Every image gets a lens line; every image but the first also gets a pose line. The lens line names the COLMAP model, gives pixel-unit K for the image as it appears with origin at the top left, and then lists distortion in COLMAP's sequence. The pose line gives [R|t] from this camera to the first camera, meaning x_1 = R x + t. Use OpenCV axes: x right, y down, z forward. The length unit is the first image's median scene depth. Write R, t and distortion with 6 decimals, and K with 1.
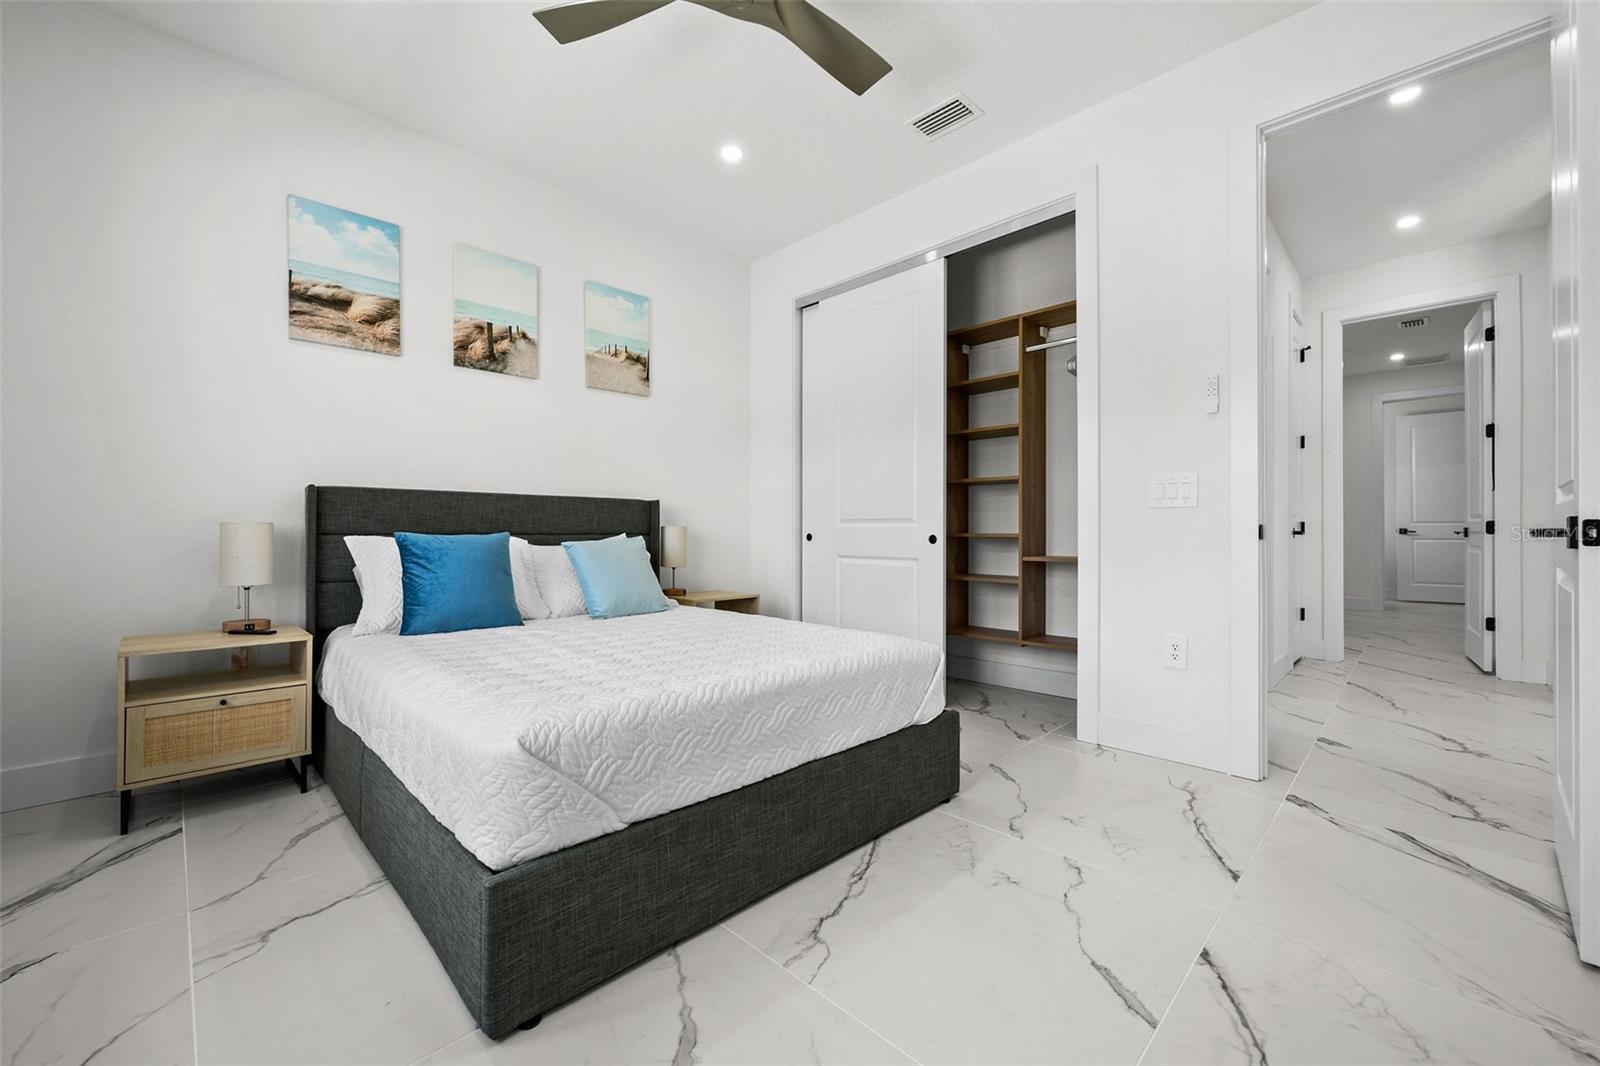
lens RADIAL K [[627.2, 0, 800.0], [0, 627.2, 533.0], [0, 0, 1]] dist [0.000968, 0.000003]
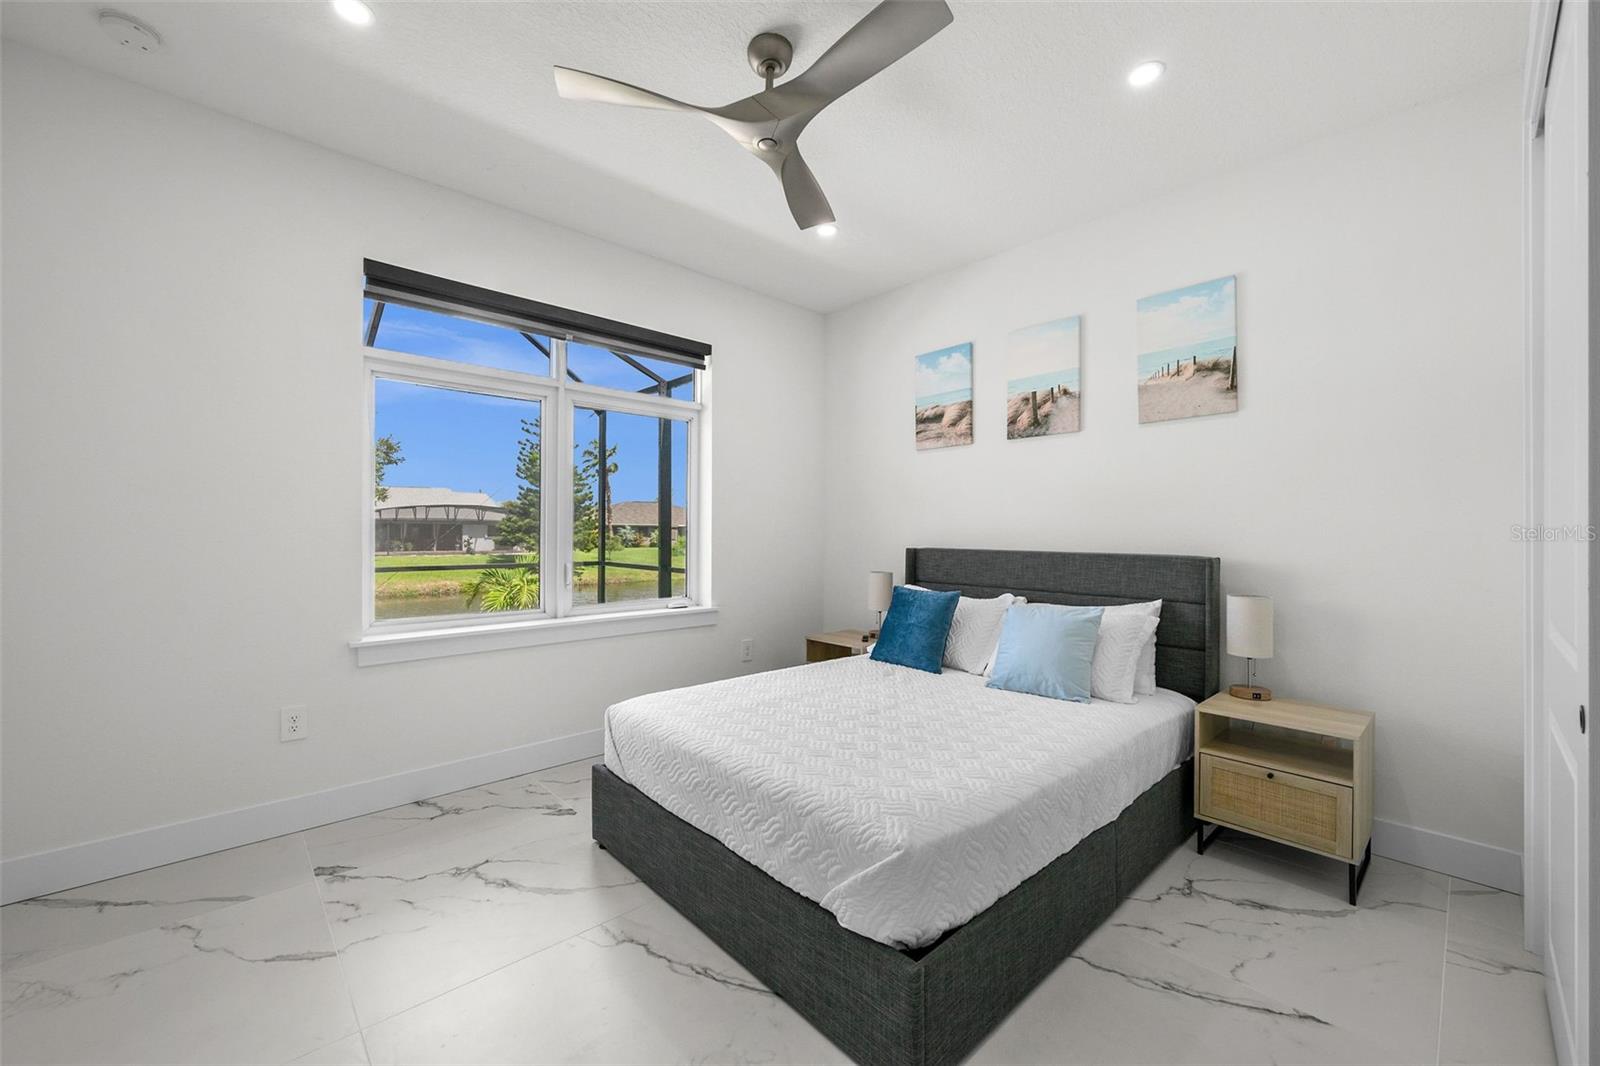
lens RADIAL K [[627.2, 0, 800.0], [0, 627.2, 533.0], [0, 0, 1]] dist [0.000968, 0.000003]
pose [[-0.029480, 0.003904, -0.999558, 0.596697], [-0.006779, 0.999969, 0.004105, -0.094933], [0.999542, 0.006897, -0.029453, 0.634768]]
